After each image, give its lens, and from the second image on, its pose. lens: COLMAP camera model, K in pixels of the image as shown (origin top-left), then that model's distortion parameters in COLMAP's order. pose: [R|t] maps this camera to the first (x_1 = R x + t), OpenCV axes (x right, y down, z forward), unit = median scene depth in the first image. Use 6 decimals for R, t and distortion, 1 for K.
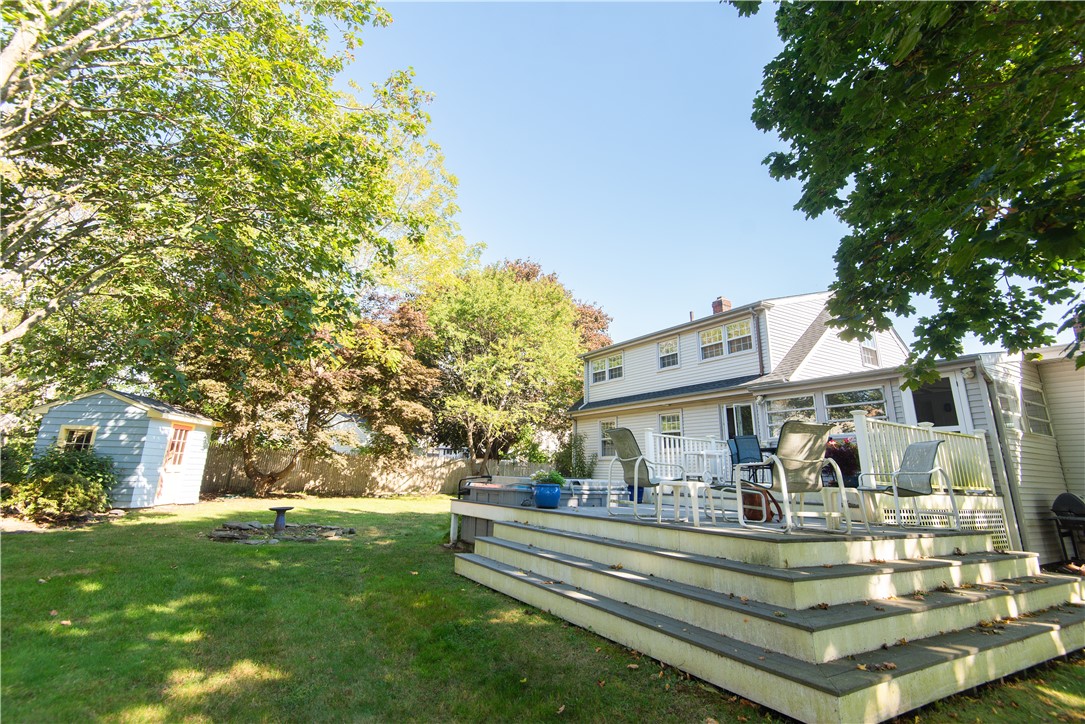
lens RADIAL K [[520.1, 0, 544.0], [0, 520.1, 325.8], [0, 0, 1]] dist [0.019903, 0.000055]
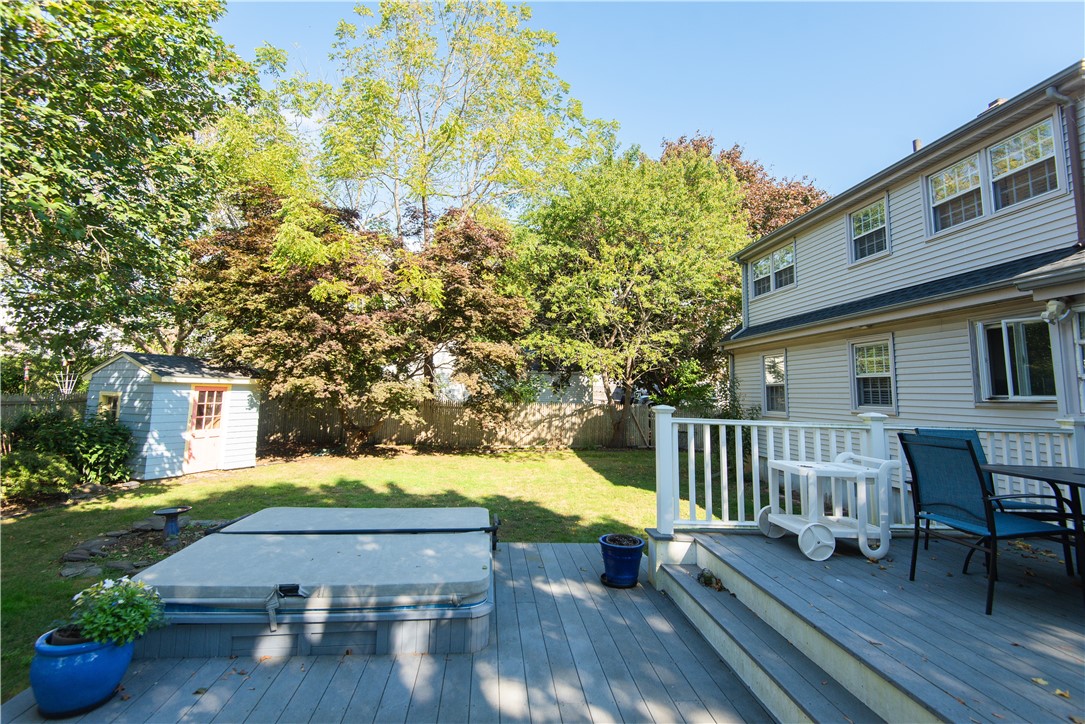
lens RADIAL K [[535.8, 0, 537.9], [0, 535.8, 332.4], [0, 0, 1]] dist [-0.001033, -0.000725]
pose [[0.887686, -0.058356, -0.456737, 0.191354], [0.129785, 0.983428, 0.126594, 0.044015], [0.441780, -0.171653, 0.880549, 0.363347]]
